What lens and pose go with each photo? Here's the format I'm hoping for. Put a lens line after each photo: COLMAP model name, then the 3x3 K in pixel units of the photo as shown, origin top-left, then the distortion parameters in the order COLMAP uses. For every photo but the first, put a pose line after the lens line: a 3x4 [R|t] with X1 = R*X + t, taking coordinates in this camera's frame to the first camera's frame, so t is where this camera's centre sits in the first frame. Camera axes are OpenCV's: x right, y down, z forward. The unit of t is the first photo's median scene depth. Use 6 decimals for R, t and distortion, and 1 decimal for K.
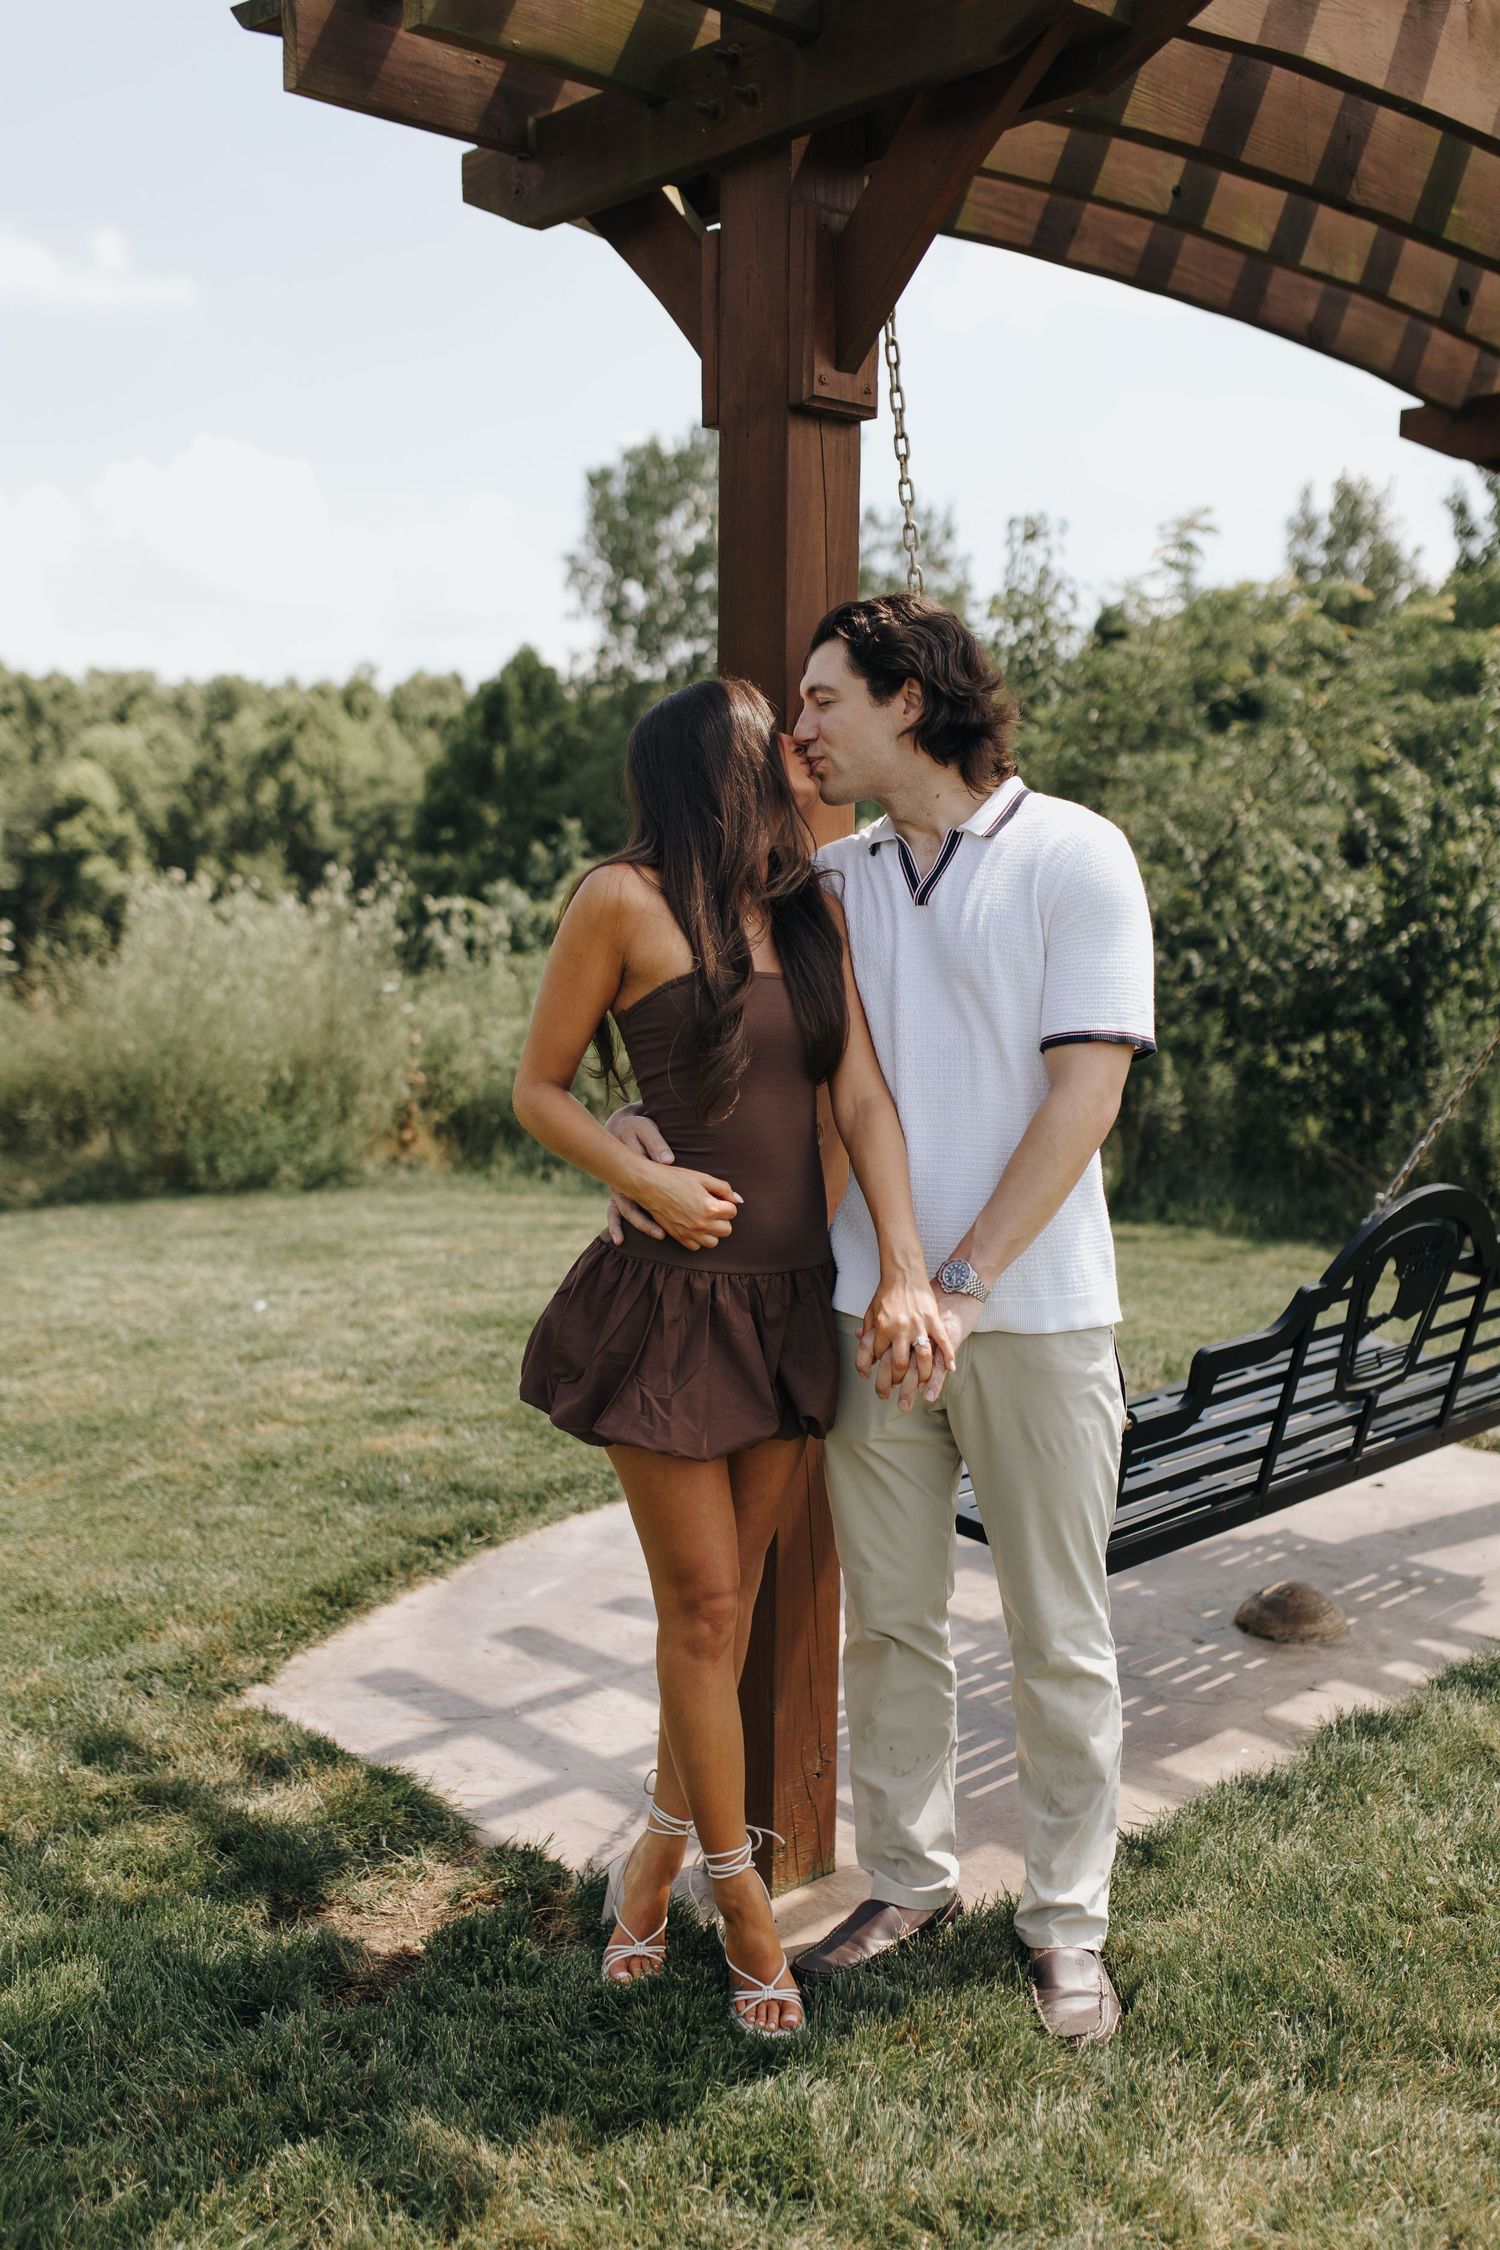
lens RADIAL K [[2190.0, 0, 750.0], [0, 2190.0, 1125.0], [0, 0, 1]] dist [0.004367, -0.002830]
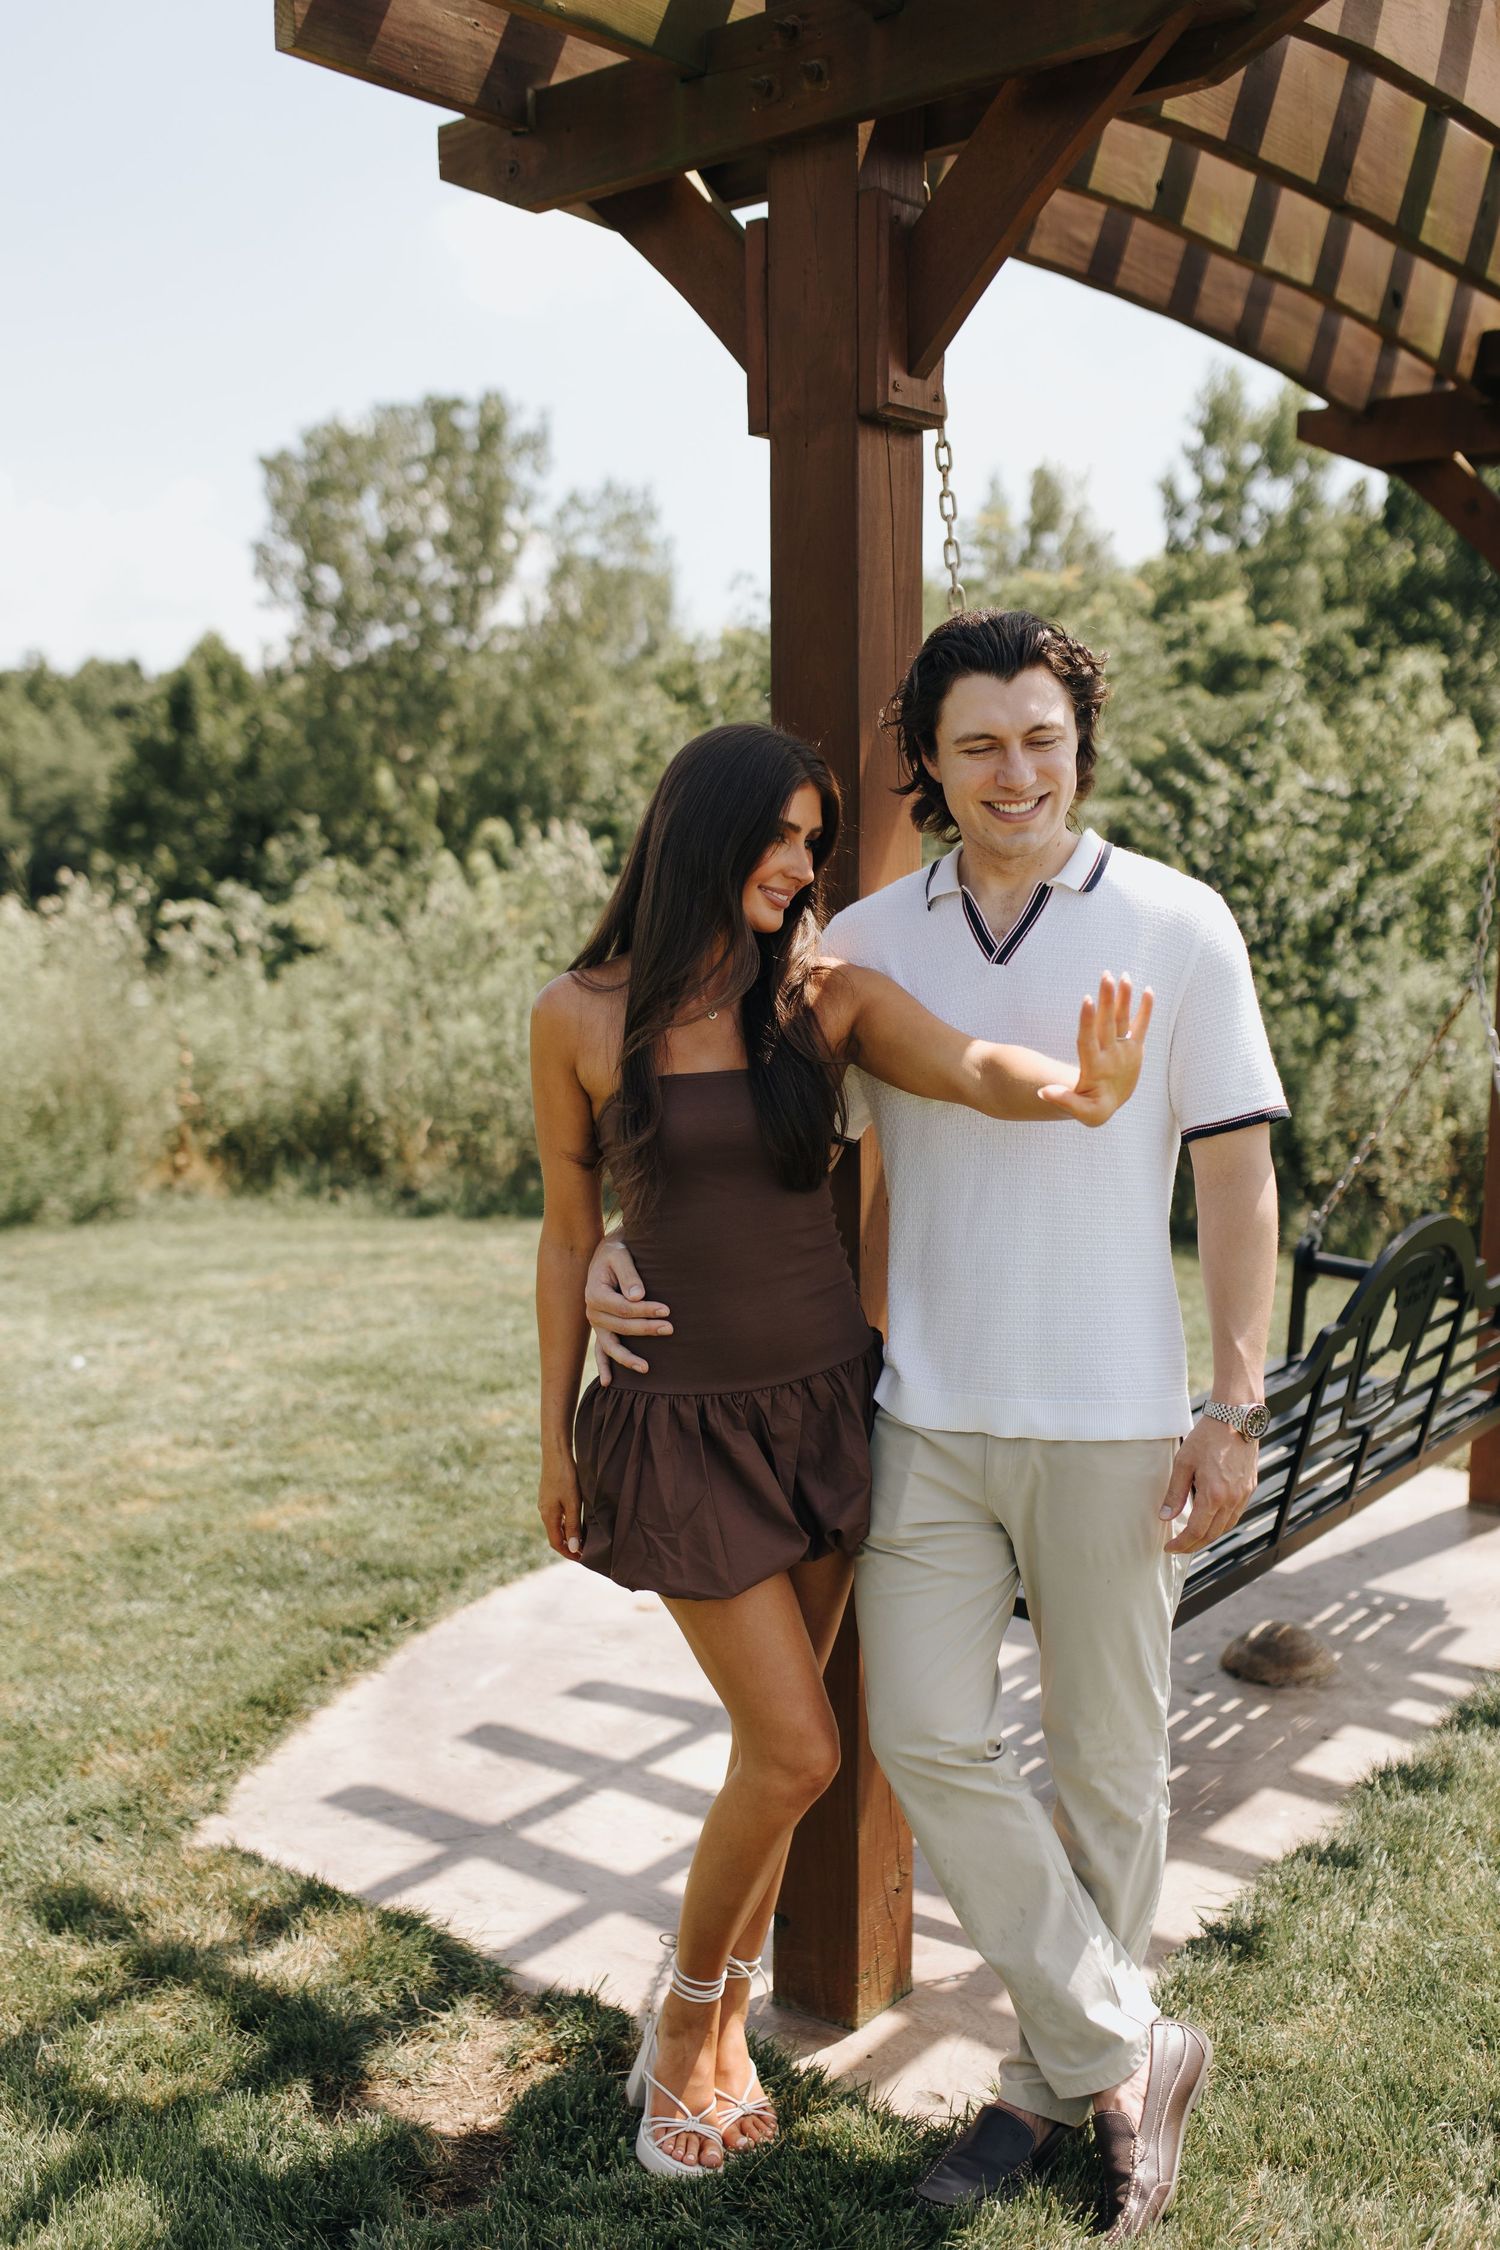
lens RADIAL K [[2203.3, 0, 750.0], [0, 2203.3, 1125.0], [0, 0, 1]] dist [-0.001630, 0.008274]
pose [[0.990135, -0.033526, 0.136044, -0.109730], [0.032630, 0.999429, 0.008816, -0.028086], [-0.136262, -0.004290, 0.990664, 0.064065]]
